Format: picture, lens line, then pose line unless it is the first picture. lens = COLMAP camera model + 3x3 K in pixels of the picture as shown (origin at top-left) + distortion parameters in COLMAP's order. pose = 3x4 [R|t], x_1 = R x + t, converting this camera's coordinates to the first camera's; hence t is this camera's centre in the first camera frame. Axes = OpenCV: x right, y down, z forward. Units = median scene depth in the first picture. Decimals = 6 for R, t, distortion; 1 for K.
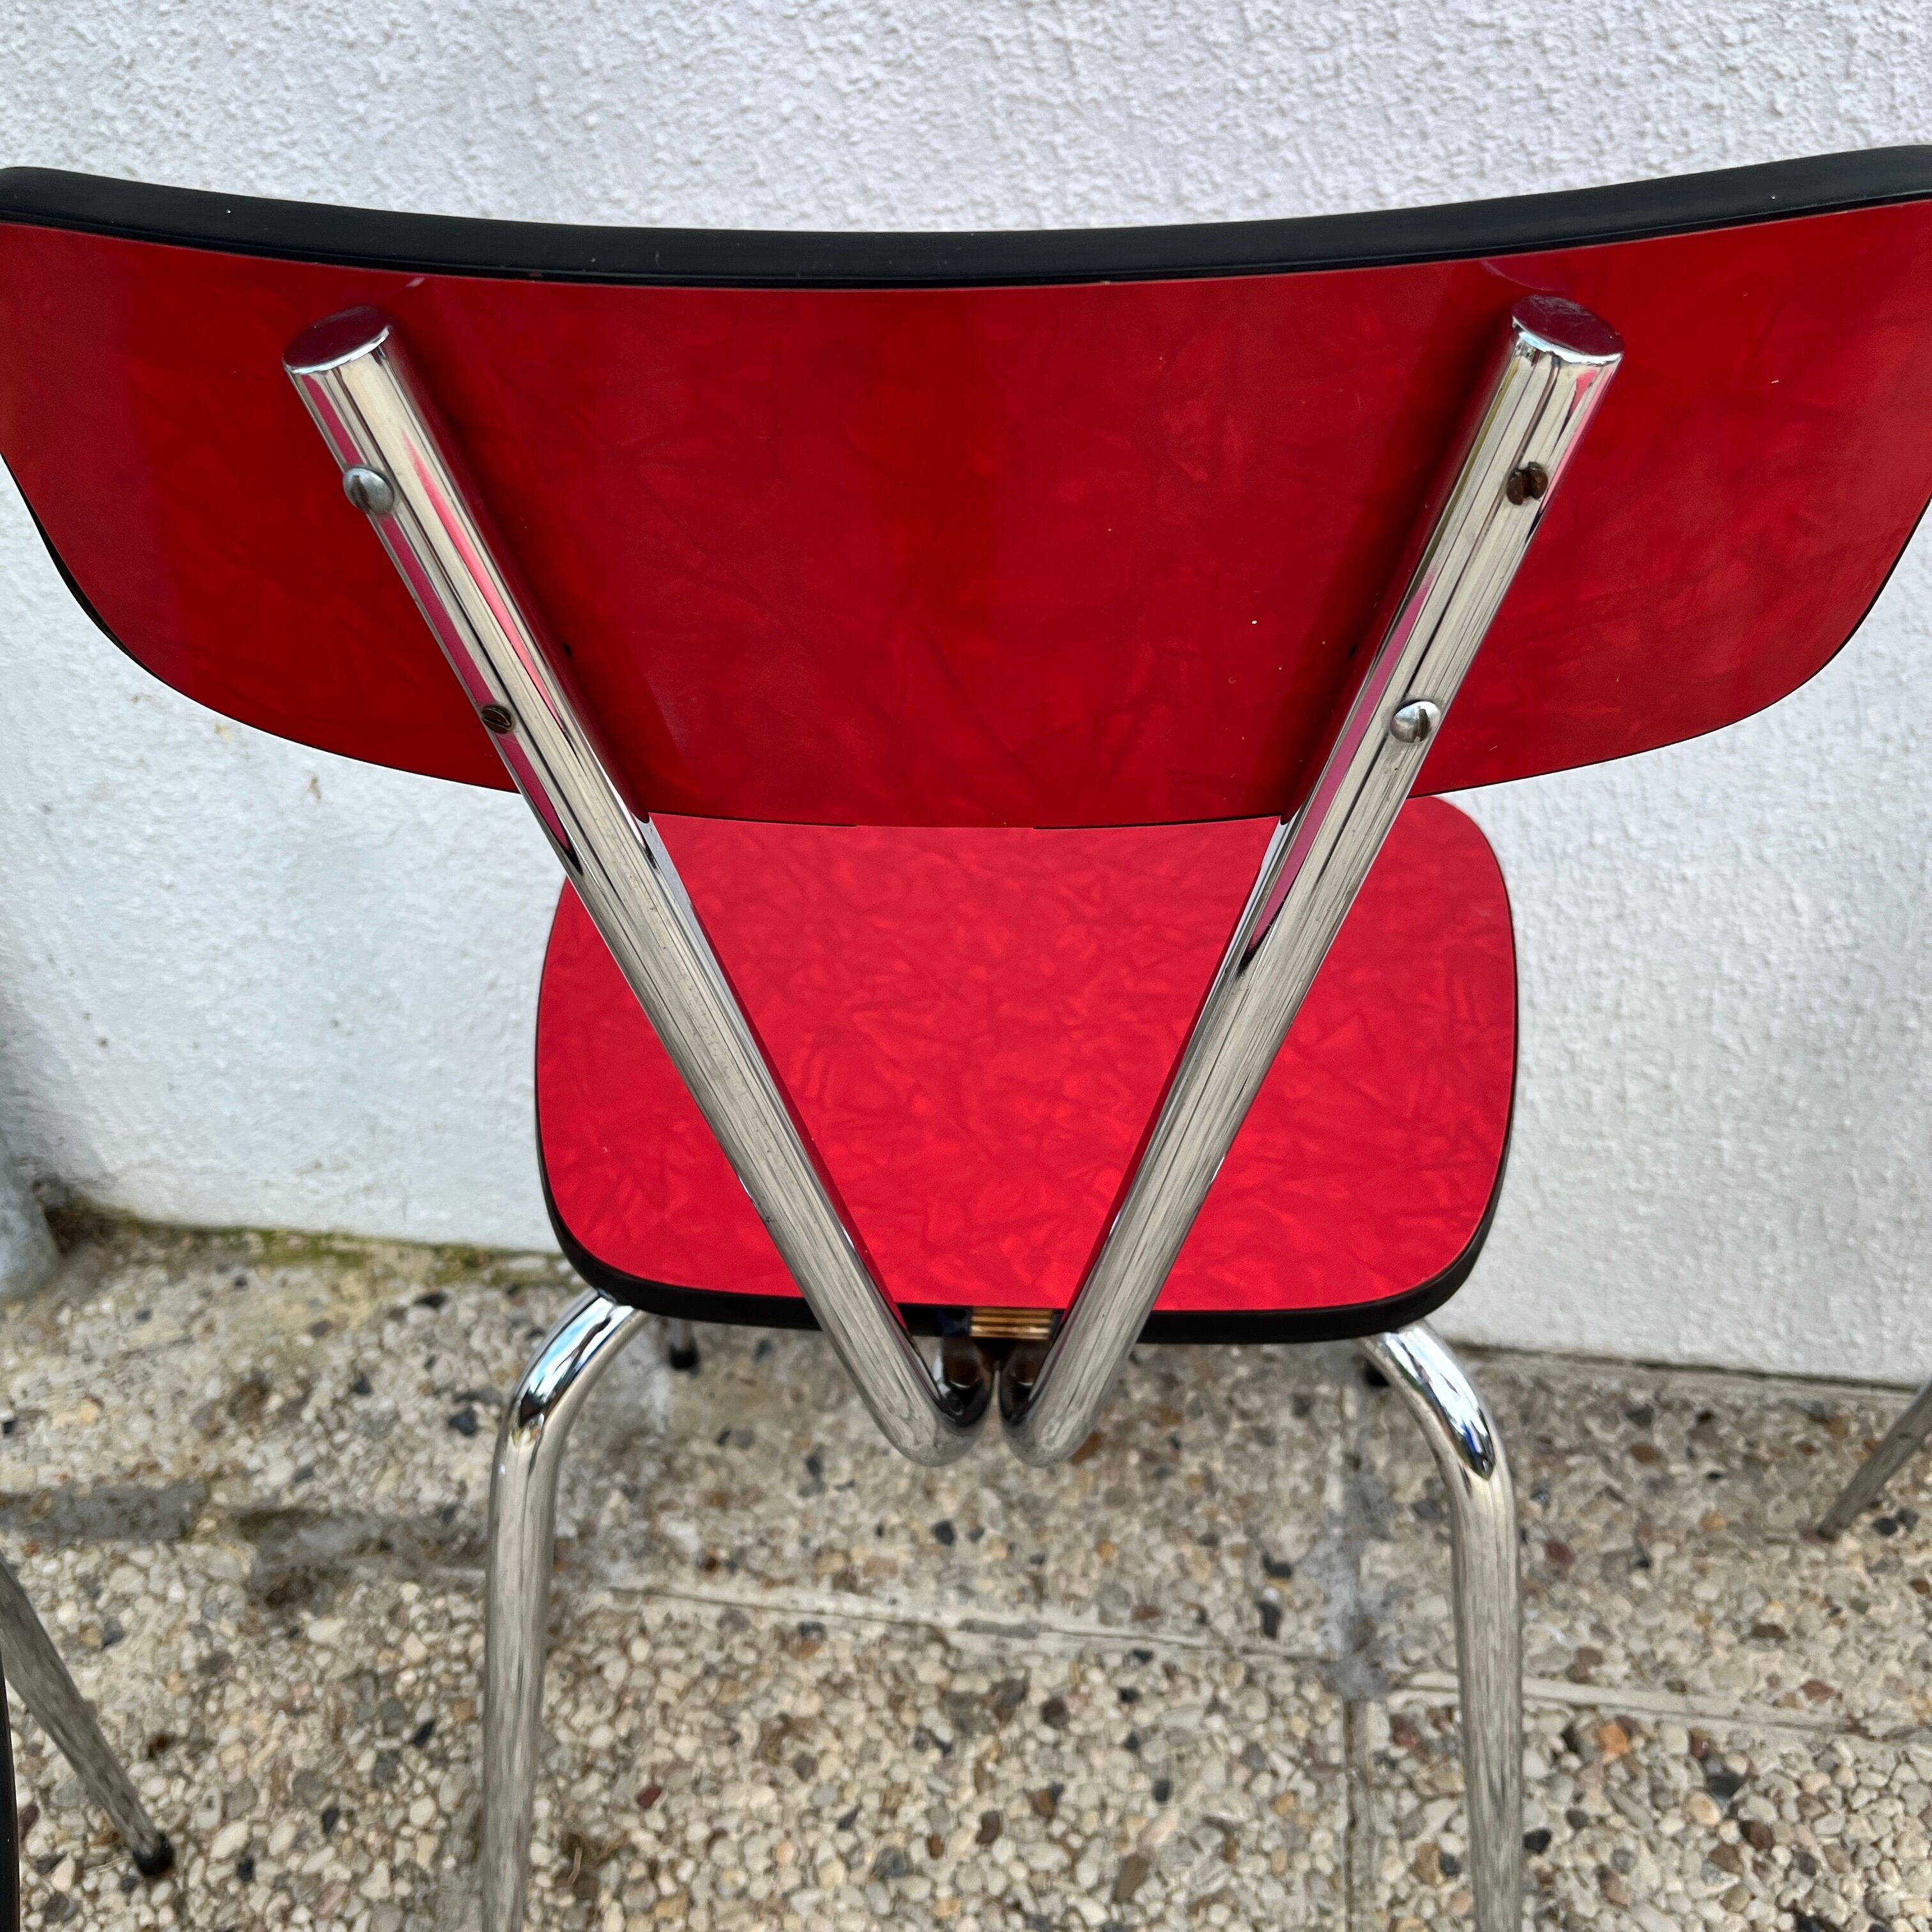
lens RADIAL K [[1983.5, 0, 983.8], [0, 1983.5, 975.0], [0, 0, 1]] dist [0.008011, -0.007965]
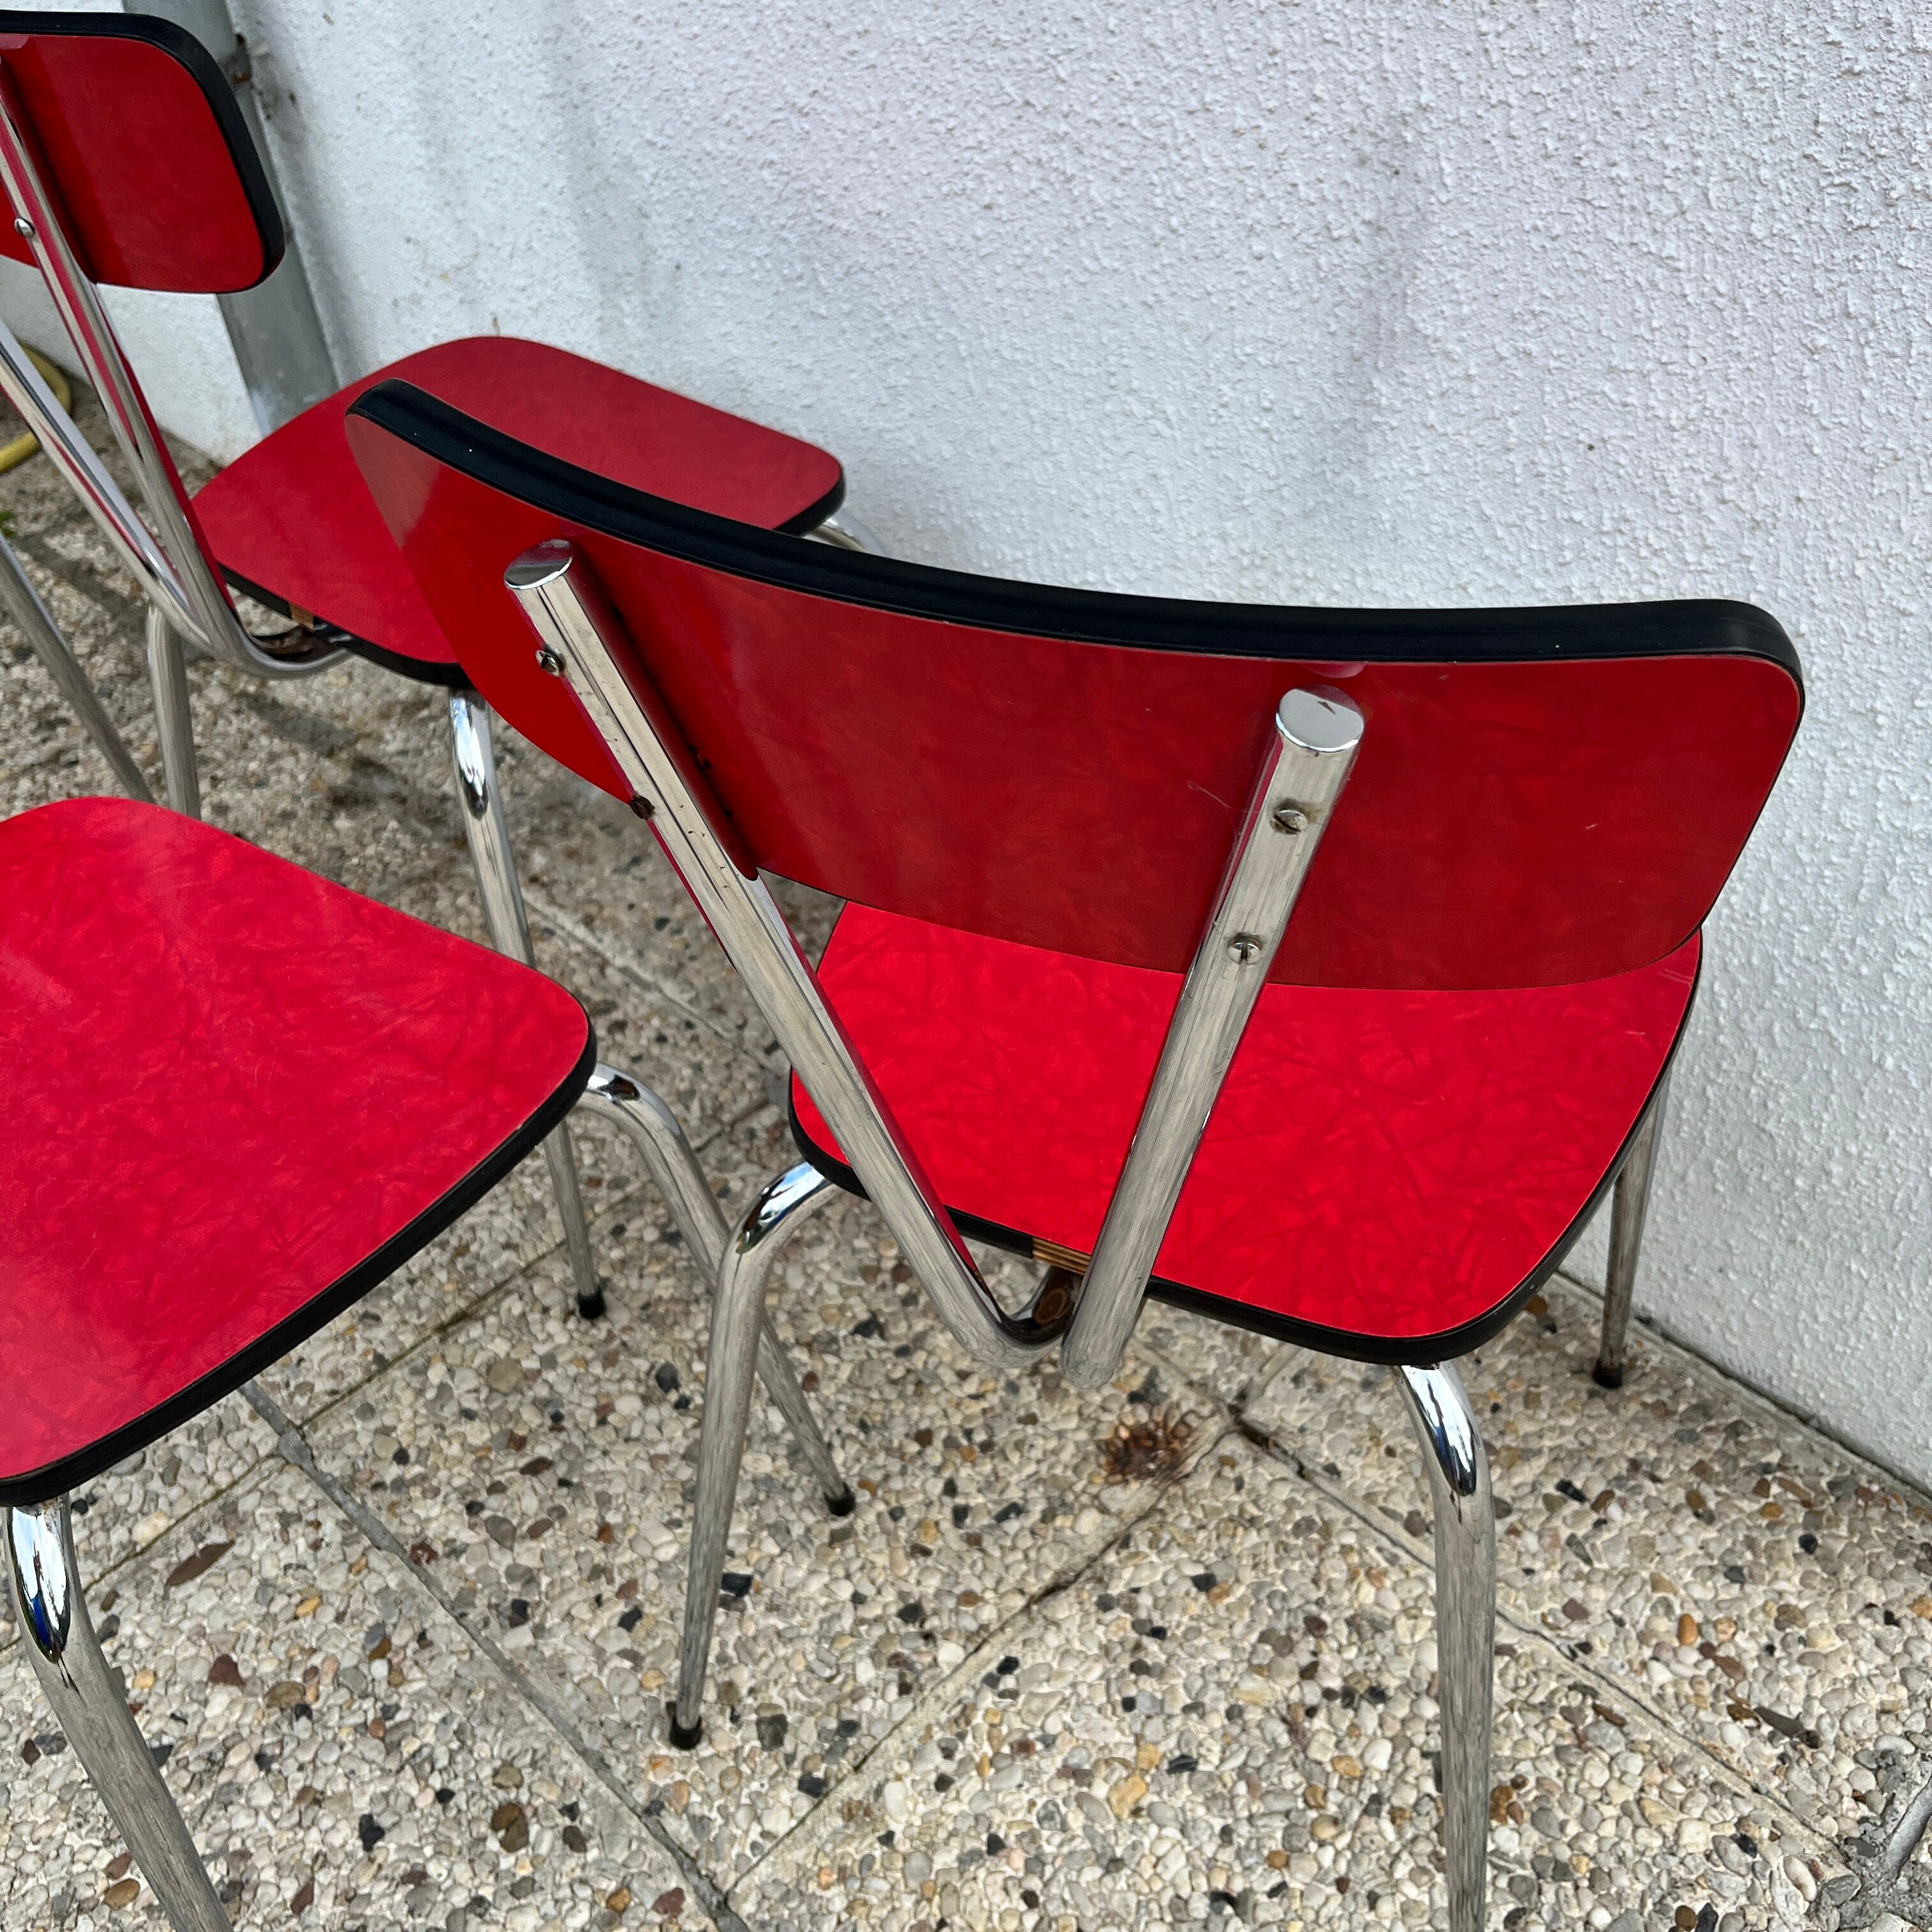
lens RADIAL K [[1998.8, 0, 955.3], [0, 1998.8, 972.1], [0, 0, 1]] dist [0.038729, -0.042090]
pose [[0.799063, 0.384375, -0.462335, 0.914287], [-0.332143, 0.923176, 0.193458, -0.051172], [0.501177, -0.001024, 0.865344, -0.199199]]
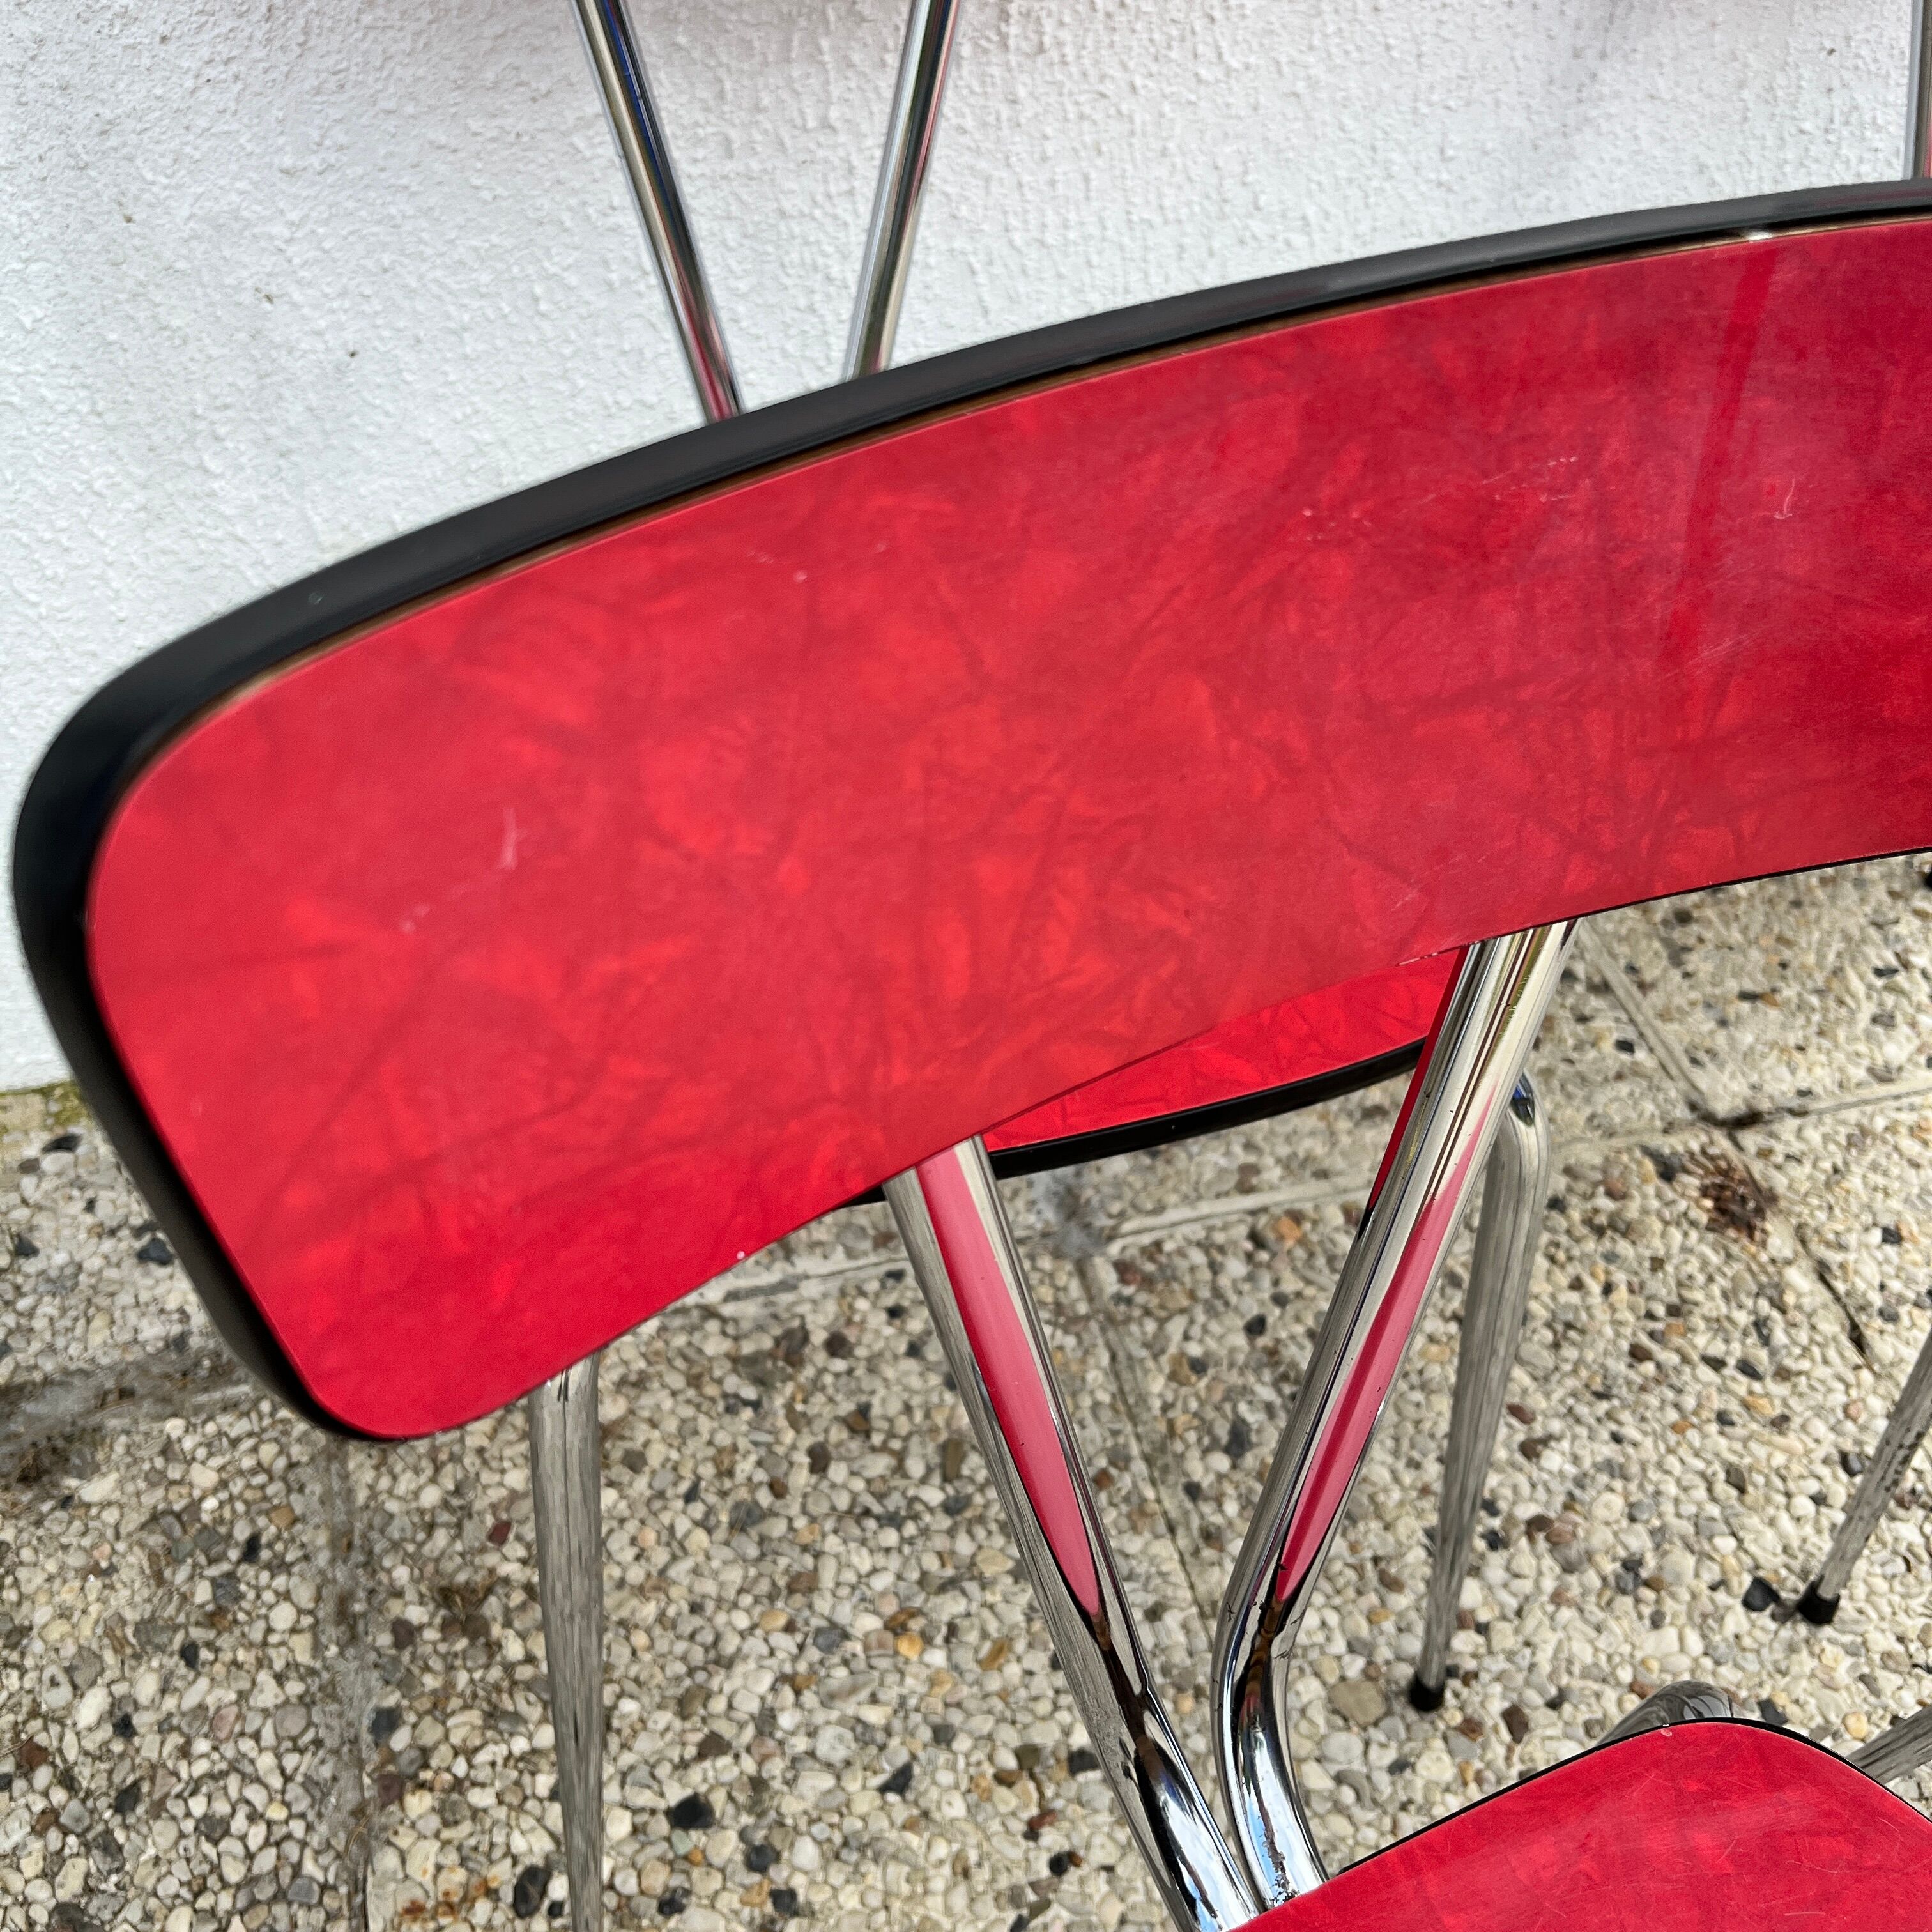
lens RADIAL K [[1980.6, 0, 966.0], [0, 1980.6, 966.0], [0, 0, 1]] dist [0.031864, -0.055360]
pose [[0.922871, -0.232620, 0.306916, -0.181997], [0.174520, 0.963045, 0.205151, -0.043567], [-0.343296, -0.135765, 0.929363, -0.017930]]
